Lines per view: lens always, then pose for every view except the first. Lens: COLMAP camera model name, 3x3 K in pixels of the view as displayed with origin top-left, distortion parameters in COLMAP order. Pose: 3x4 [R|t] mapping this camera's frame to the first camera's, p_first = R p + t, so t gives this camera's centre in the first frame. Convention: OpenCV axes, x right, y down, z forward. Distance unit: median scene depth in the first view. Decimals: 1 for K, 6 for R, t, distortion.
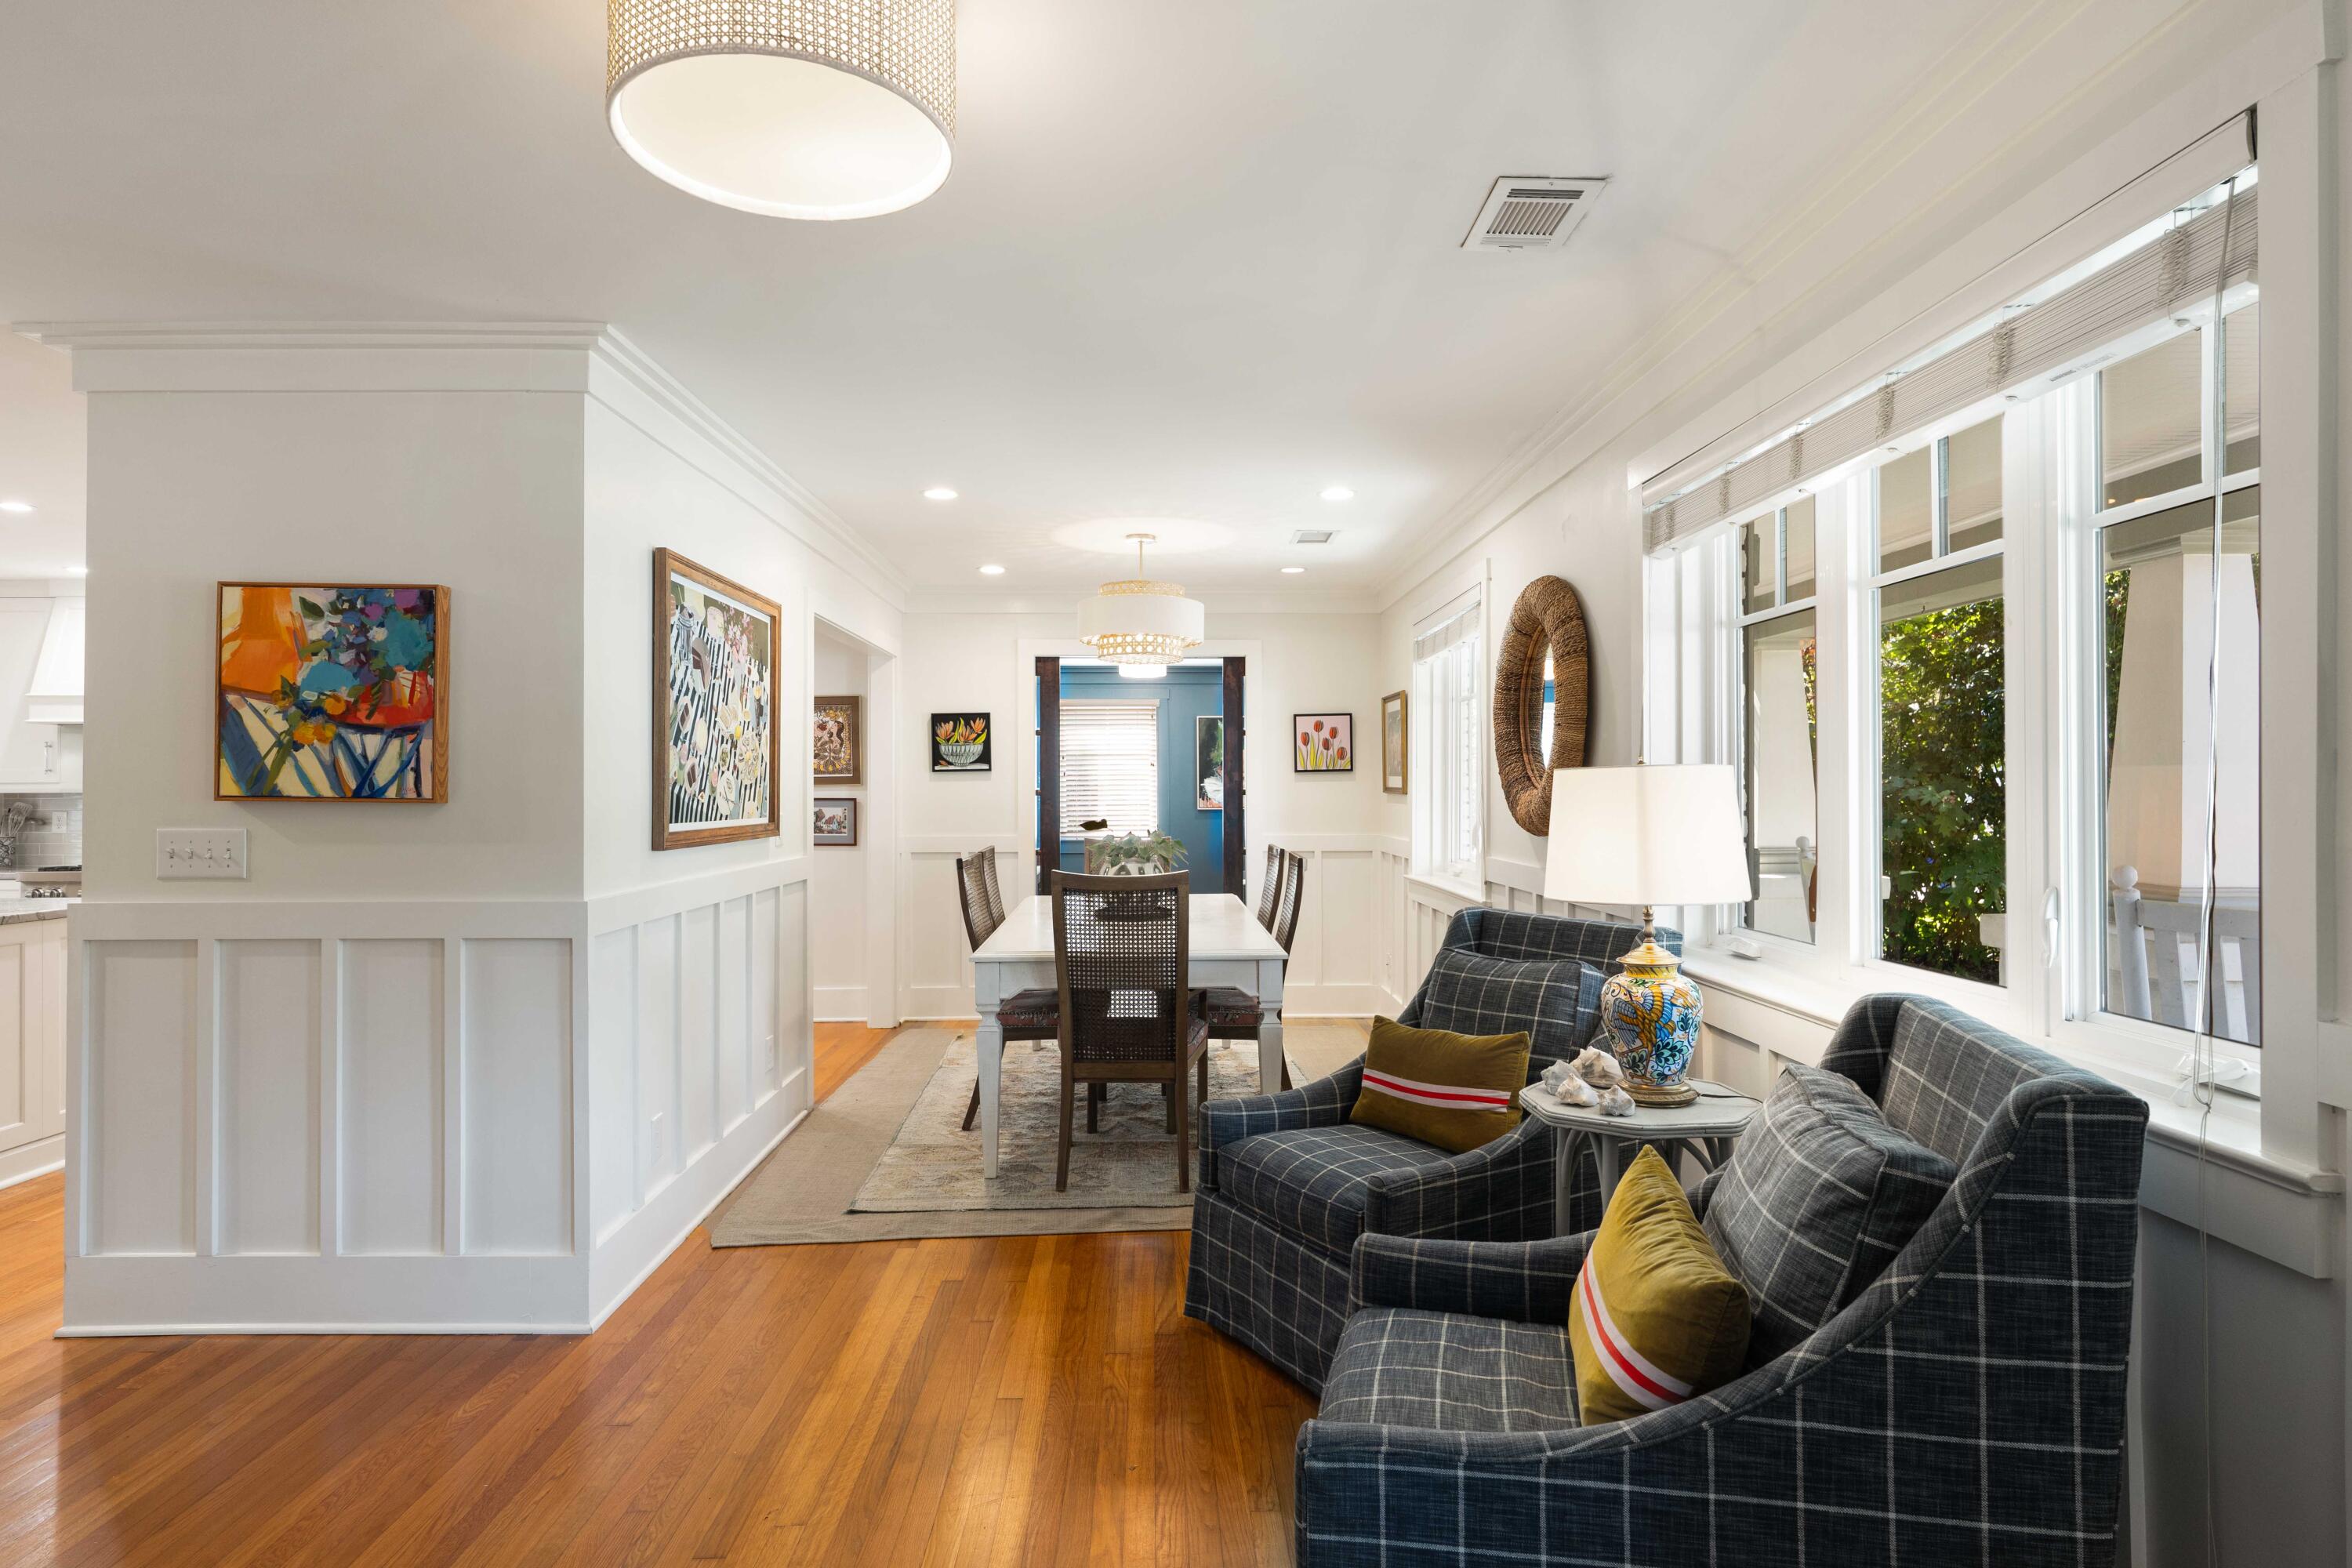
lens RADIAL K [[1264.3, 0, 1179.6], [0, 1264.3, 778.6], [0, 0, 1]] dist [-0.003857, 0.000360]
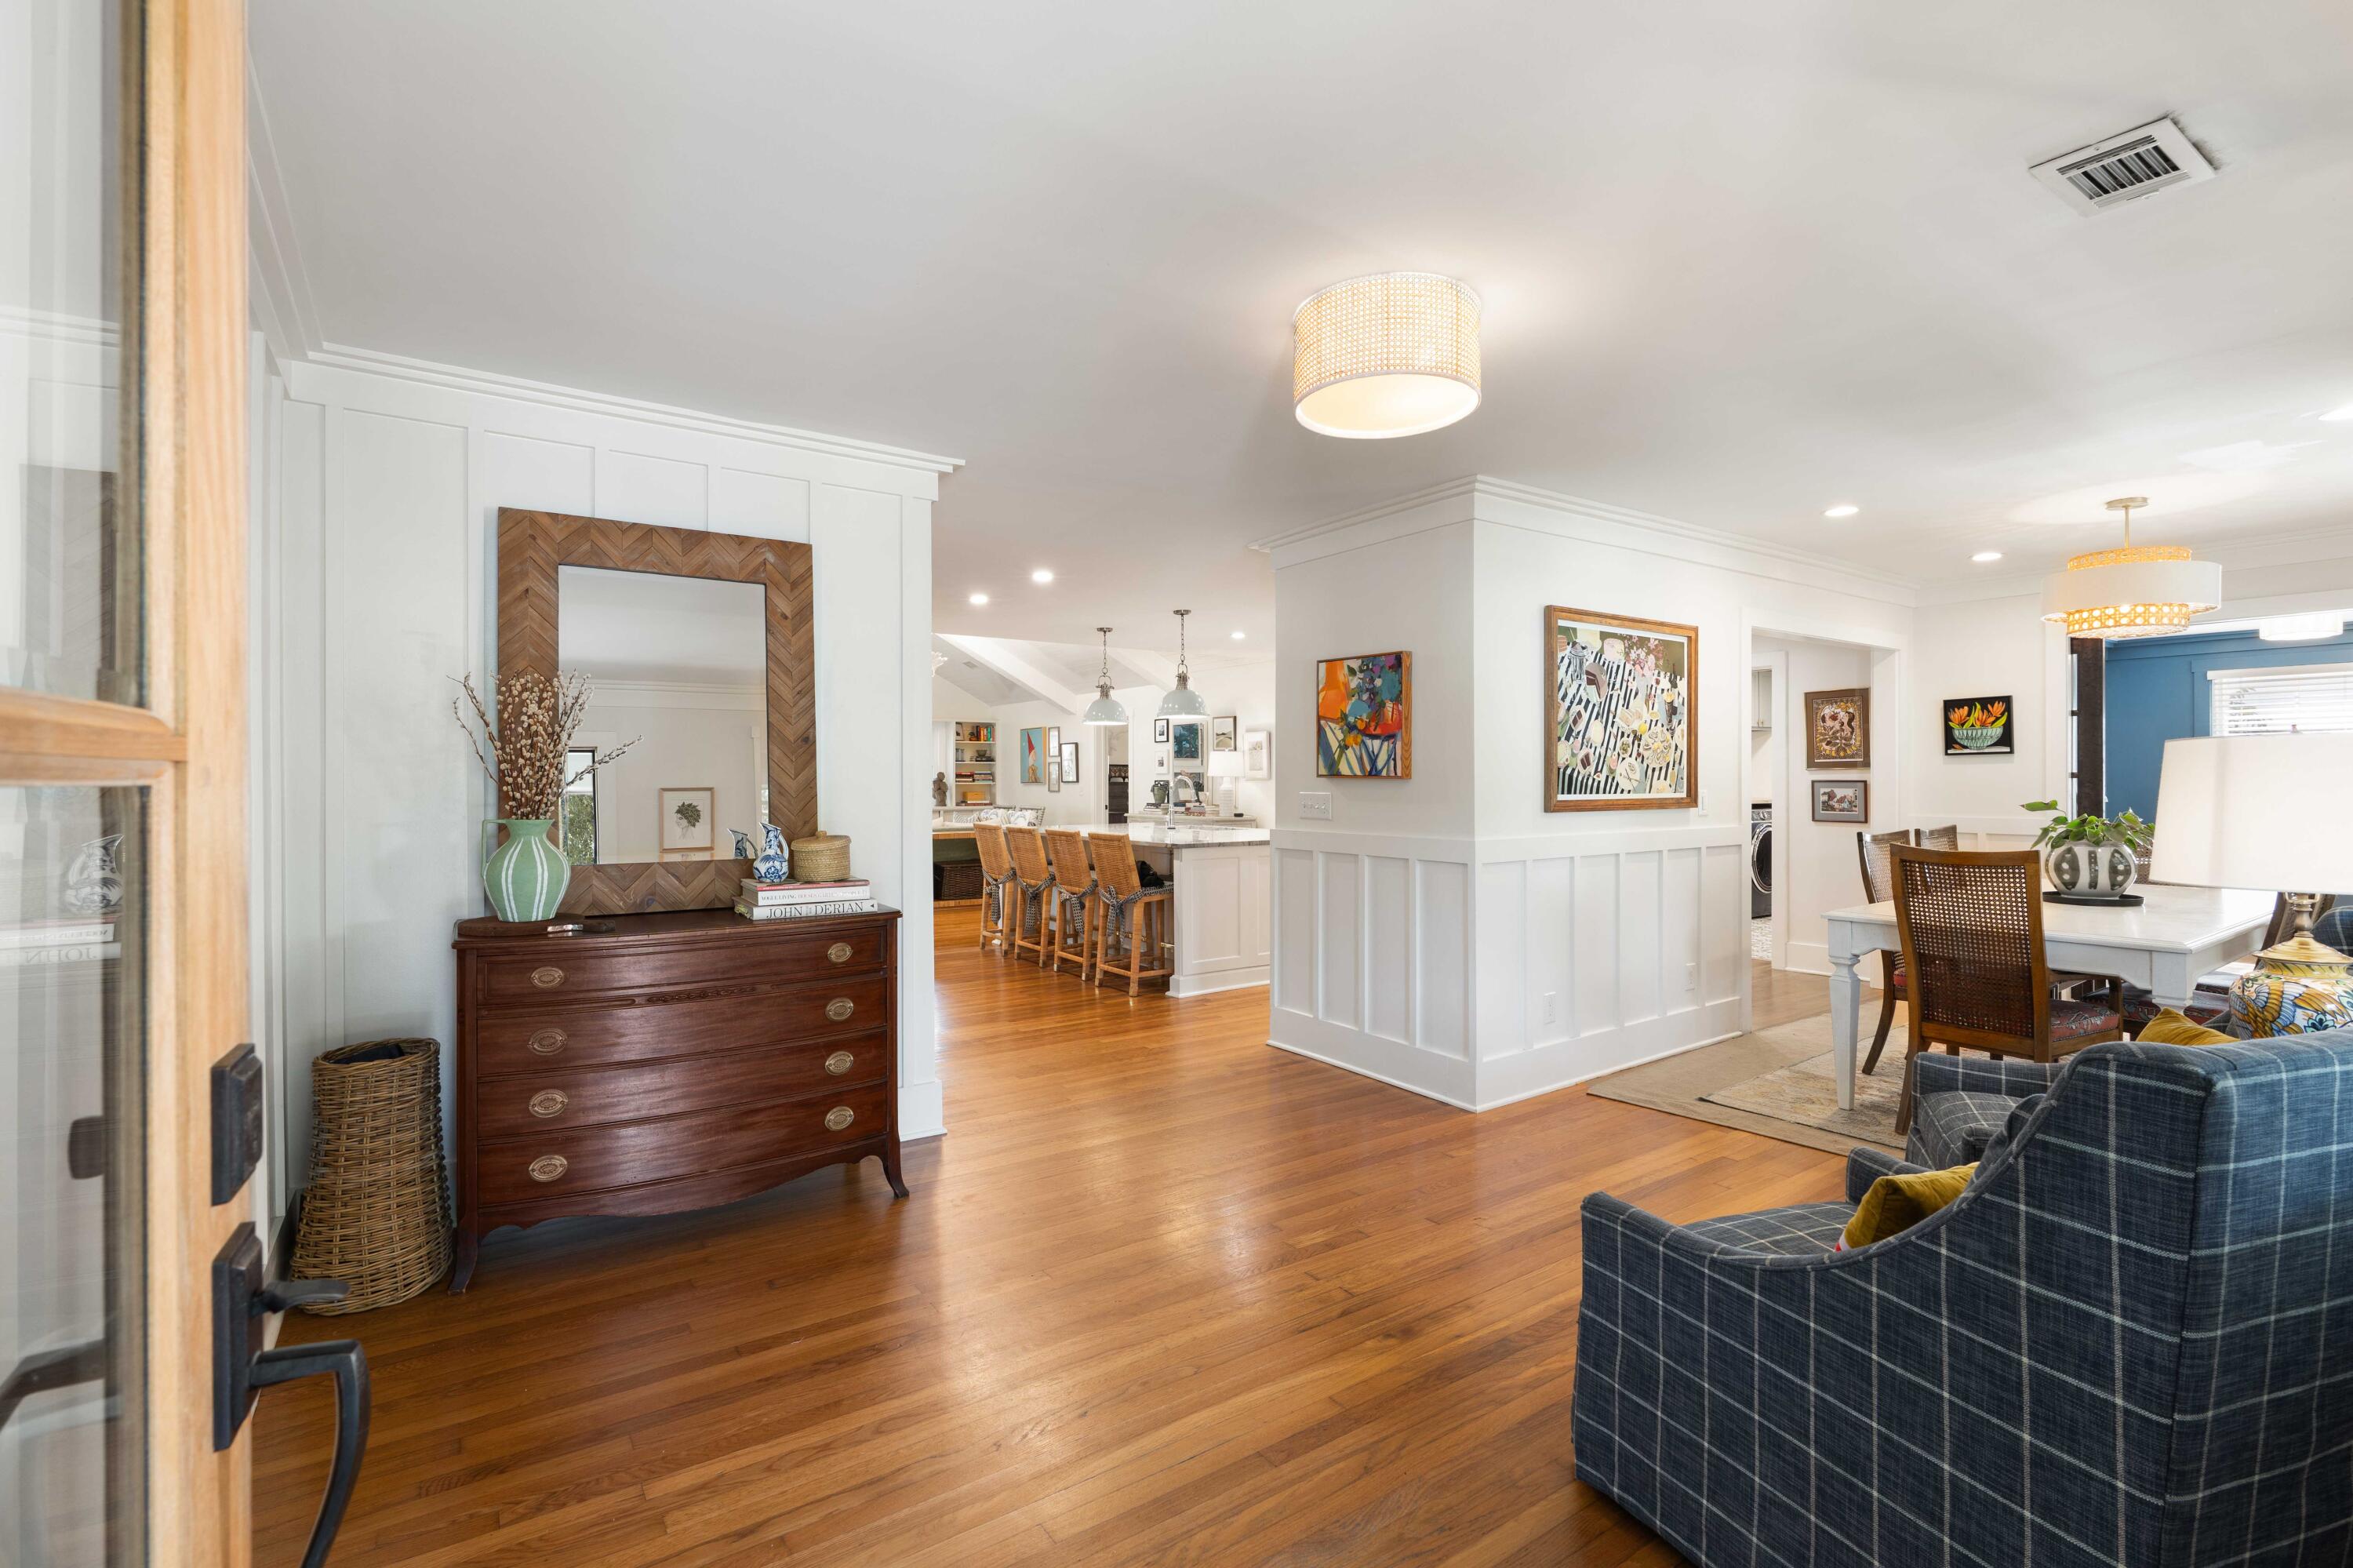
lens RADIAL K [[1073.8, 0, 1177.6], [0, 1073.8, 781.1], [0, 0, 1]] dist [-0.003089, -0.000236]
pose [[0.545986, 0.003624, -0.837786, 0.462382], [0.007357, 0.999931, 0.009120, 0.007100], [0.837762, -0.011143, 0.545922, -0.048766]]
